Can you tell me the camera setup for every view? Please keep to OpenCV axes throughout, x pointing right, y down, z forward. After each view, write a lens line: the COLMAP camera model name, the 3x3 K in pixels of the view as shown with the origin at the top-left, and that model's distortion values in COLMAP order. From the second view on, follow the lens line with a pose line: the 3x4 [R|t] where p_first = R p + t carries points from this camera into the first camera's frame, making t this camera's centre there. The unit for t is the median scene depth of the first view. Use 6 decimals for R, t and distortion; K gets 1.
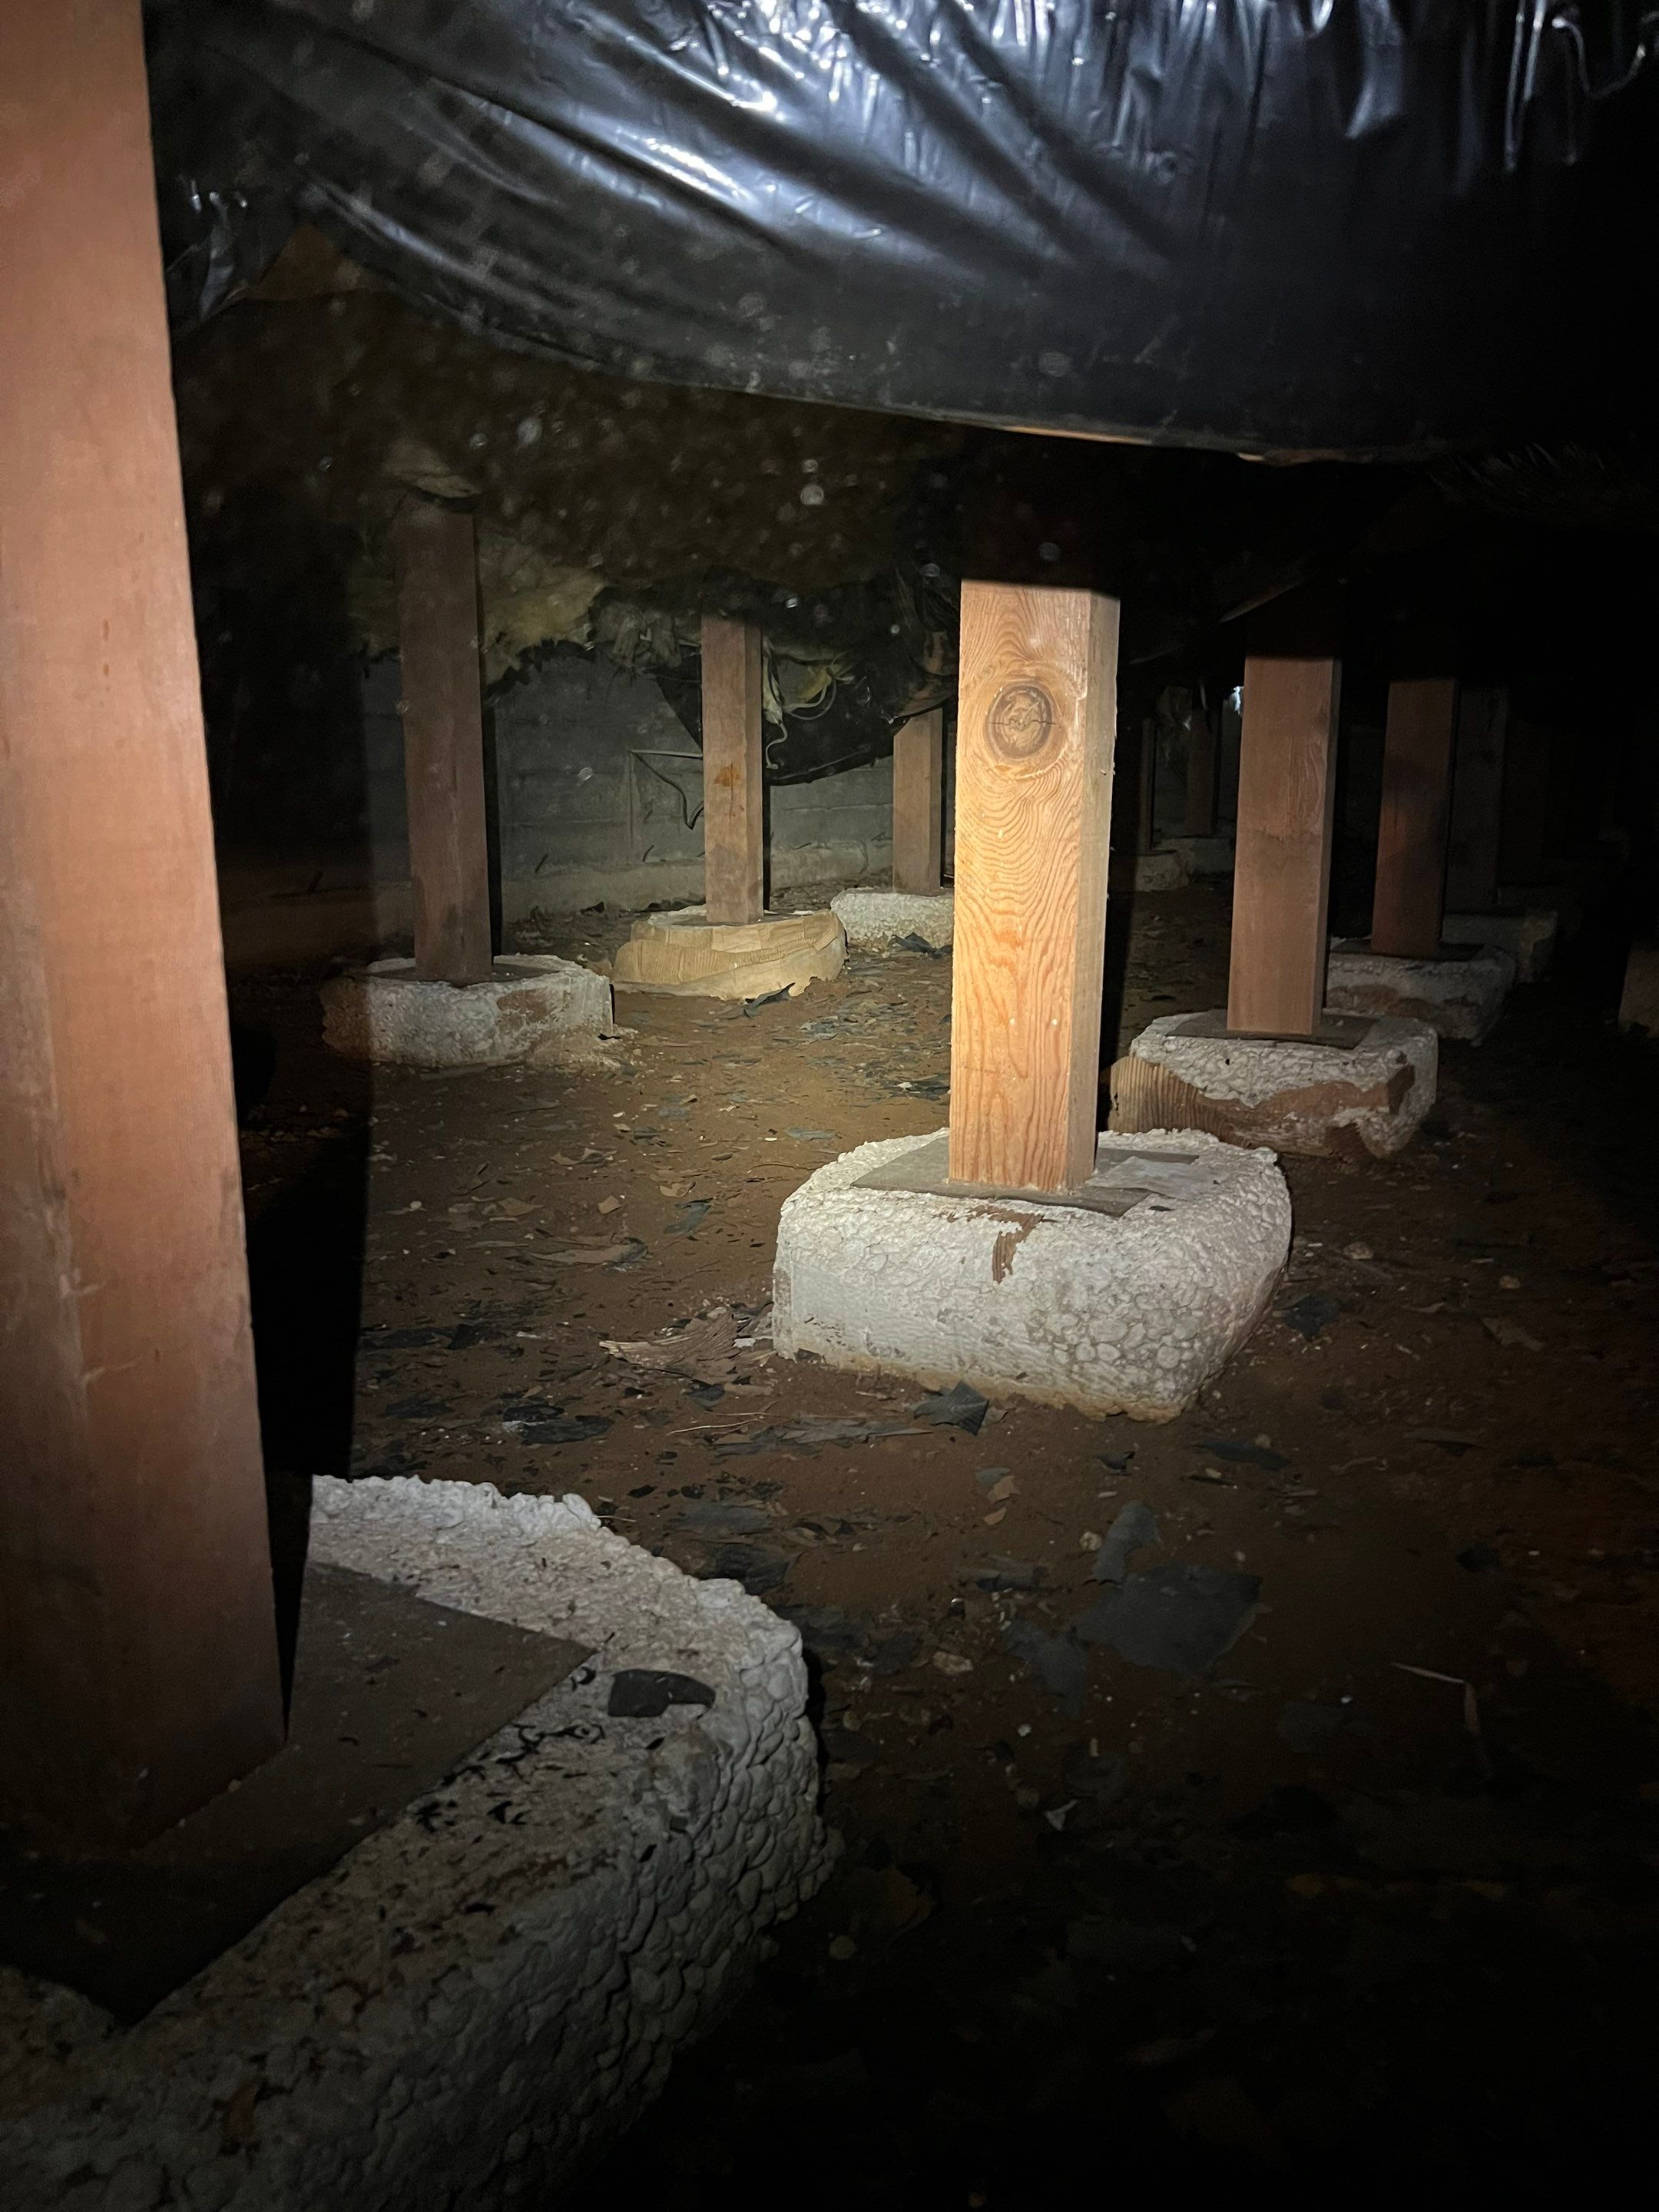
lens RADIAL K [[1648.1, 0, 846.0], [0, 1648.1, 1090.3], [0, 0, 1]] dist [0.061688, -0.061445]
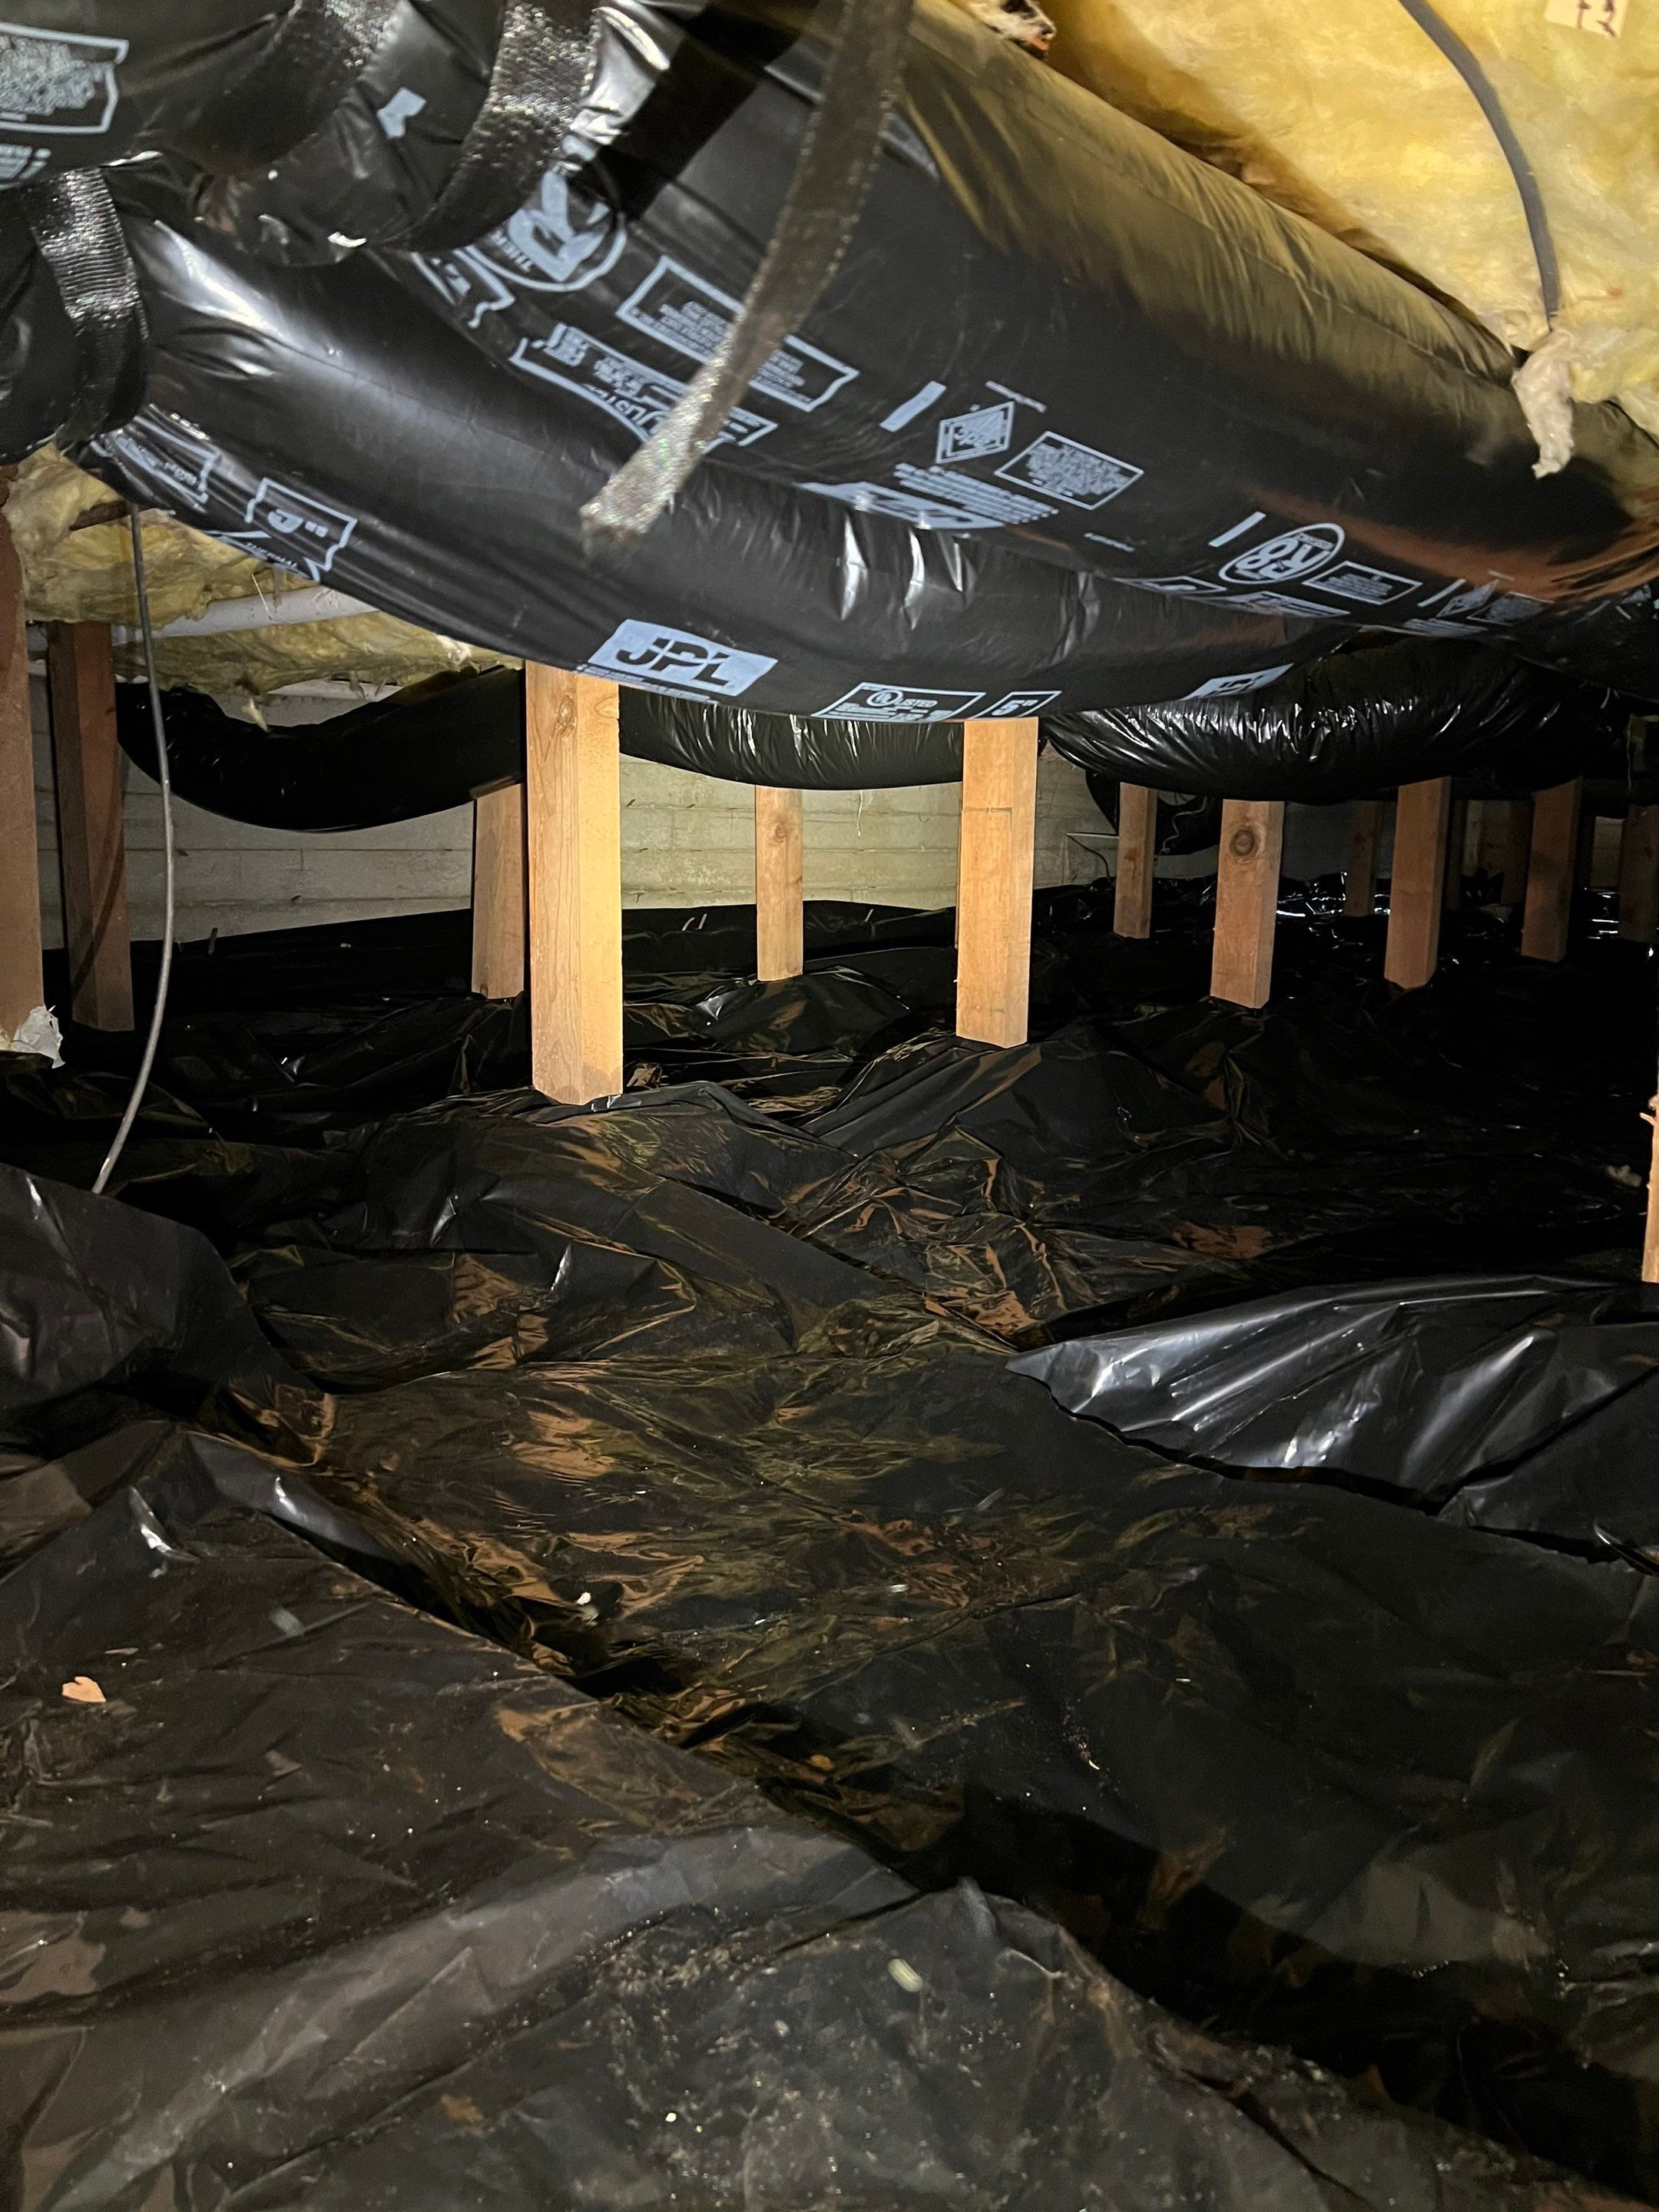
lens RADIAL K [[1648.1, 0, 825.9], [0, 1648.1, 1117.8], [0, 0, 1]] dist [0.061688, -0.061445]
pose [[0.969659, 0.072631, -0.233423, 0.108620], [-0.076958, 0.996989, -0.009469, 0.329888], [0.232032, 0.027145, 0.972329, -1.924514]]
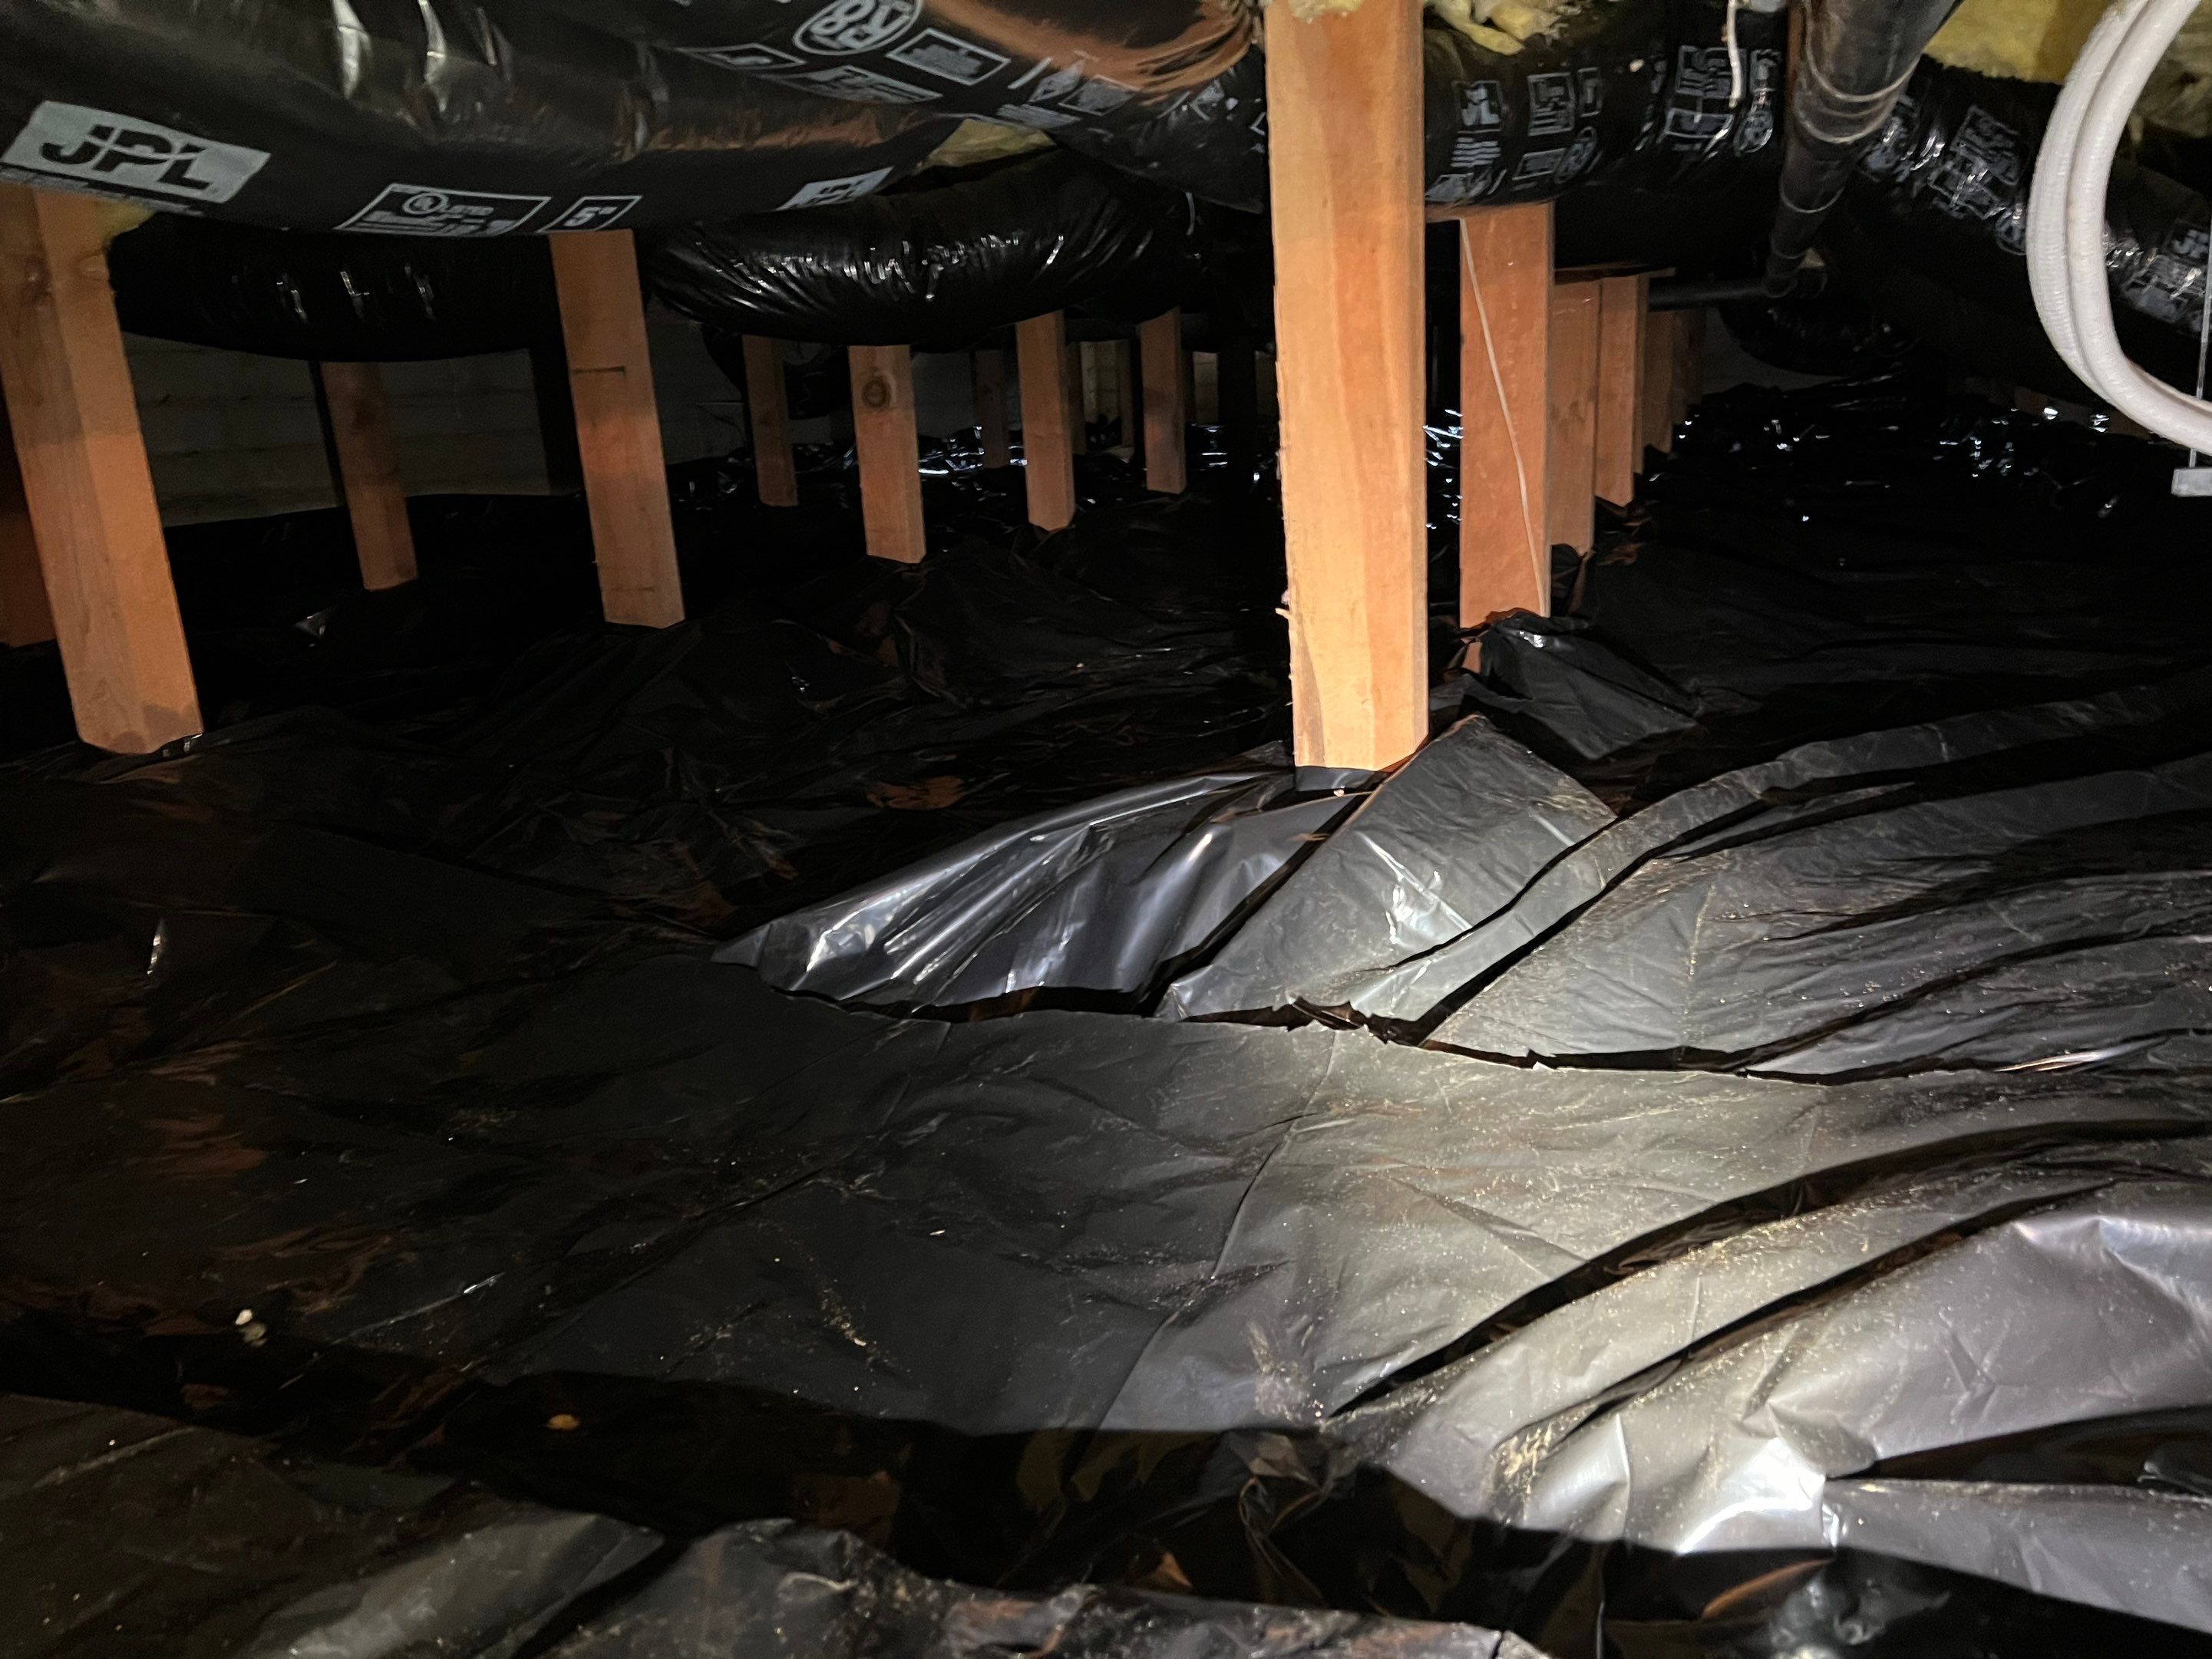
lens RADIAL K [[1647.9, 0, 1116.5], [0, 1647.9, 838.6], [0, 0, 1]] dist [0.061688, -0.061445]
pose [[0.989754, -0.074408, 0.121860, 0.110541], [0.065746, 0.995116, 0.073626, 0.343722], [-0.126744, -0.064859, 0.989813, -1.862868]]
